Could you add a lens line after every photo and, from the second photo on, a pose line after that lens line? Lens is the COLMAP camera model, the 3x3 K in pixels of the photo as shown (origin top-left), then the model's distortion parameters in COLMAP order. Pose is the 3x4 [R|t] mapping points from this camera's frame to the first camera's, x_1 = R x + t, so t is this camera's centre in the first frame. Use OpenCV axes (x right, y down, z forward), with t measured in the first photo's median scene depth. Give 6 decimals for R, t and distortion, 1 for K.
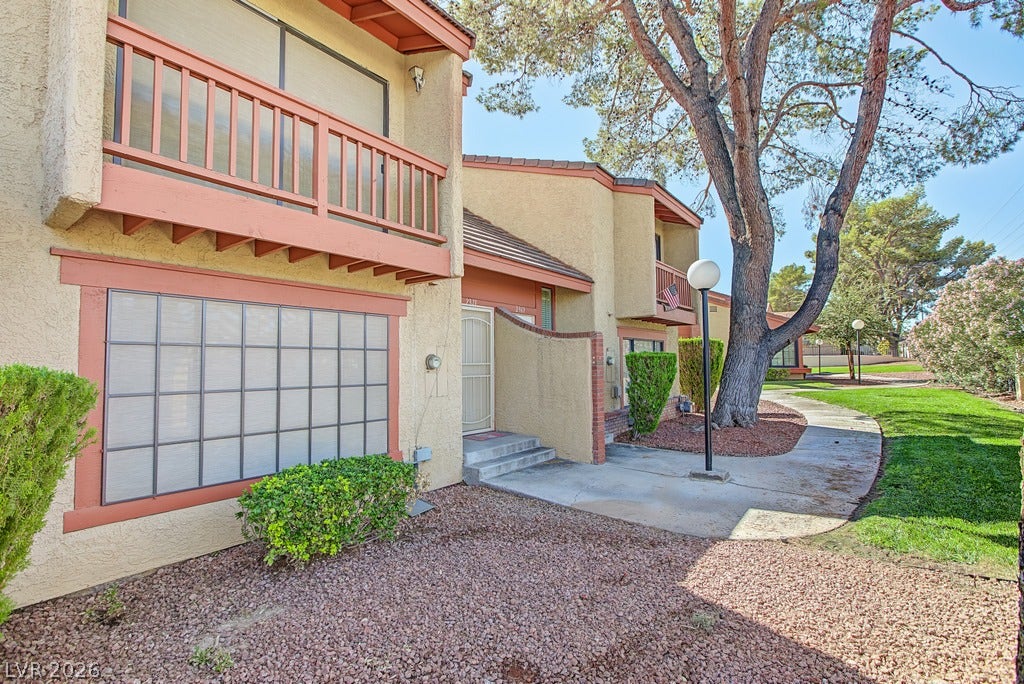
lens RADIAL K [[461.6, 0, 507.8], [0, 461.6, 342.4], [0, 0, 1]] dist [-0.013118, 0.000244]
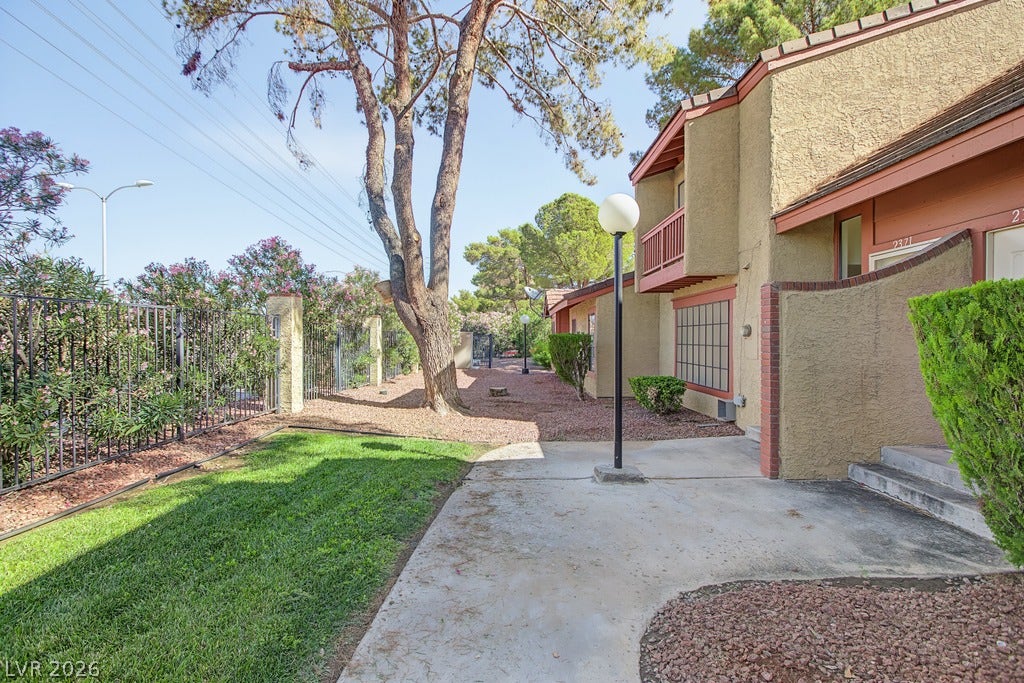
lens RADIAL K [[461.6, 0, 507.8], [0, 461.6, 341.9], [0, 0, 1]] dist [-0.013118, 0.000244]
pose [[-0.782256, 0.010156, -0.622875, 1.298499], [0.031577, 0.999228, -0.023365, 0.094322], [0.622157, -0.037946, -0.781973, 1.830414]]
